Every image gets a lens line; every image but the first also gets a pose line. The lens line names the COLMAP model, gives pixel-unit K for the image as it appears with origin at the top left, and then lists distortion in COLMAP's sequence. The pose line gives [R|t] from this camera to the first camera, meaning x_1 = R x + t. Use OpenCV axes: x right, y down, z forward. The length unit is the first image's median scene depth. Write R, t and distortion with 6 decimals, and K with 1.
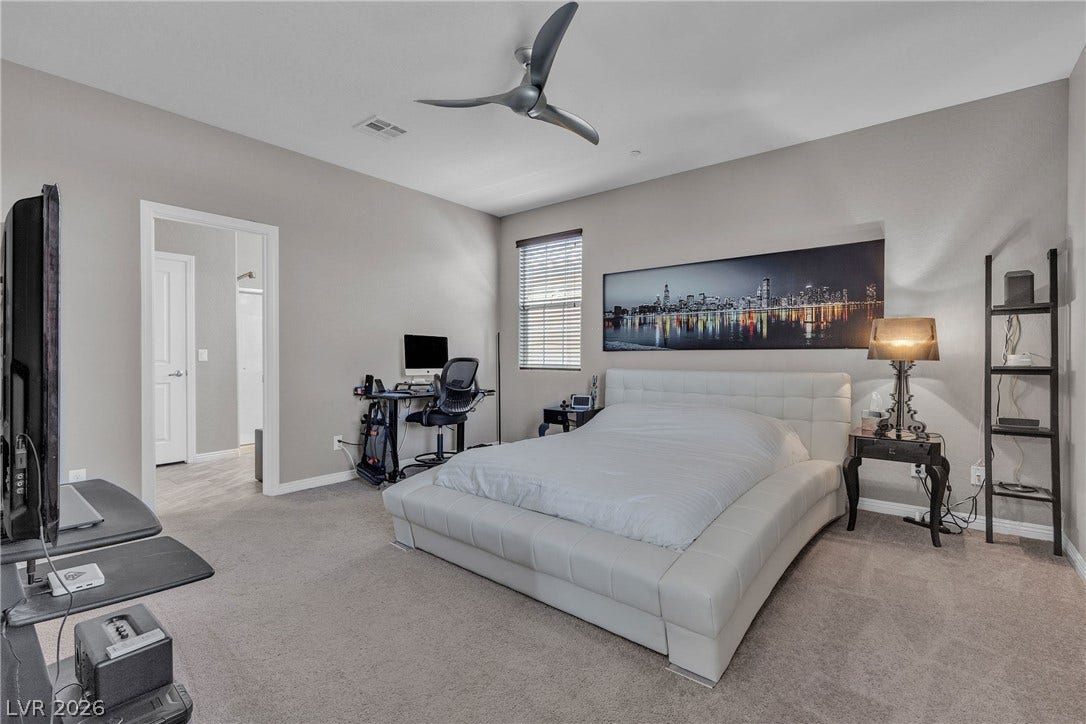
lens RADIAL K [[490.3, 0, 541.3], [0, 490.3, 361.3], [0, 0, 1]] dist [0.003725, -0.000600]
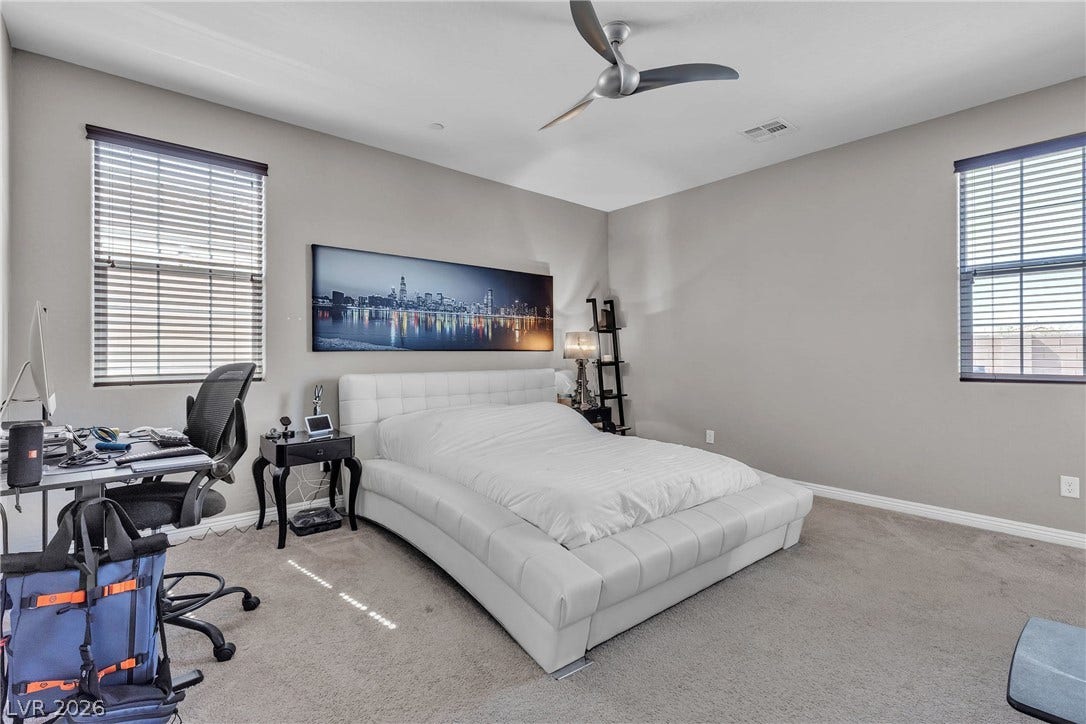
lens RADIAL K [[490.3, 0, 545.1], [0, 490.3, 354.0], [0, 0, 1]] dist [0.003725, -0.000600]
pose [[0.173351, 0.004931, 0.984848, -0.573116], [0.020234, 0.999759, -0.008568, -0.004112], [-0.984652, 0.021413, 0.173209, 0.595906]]
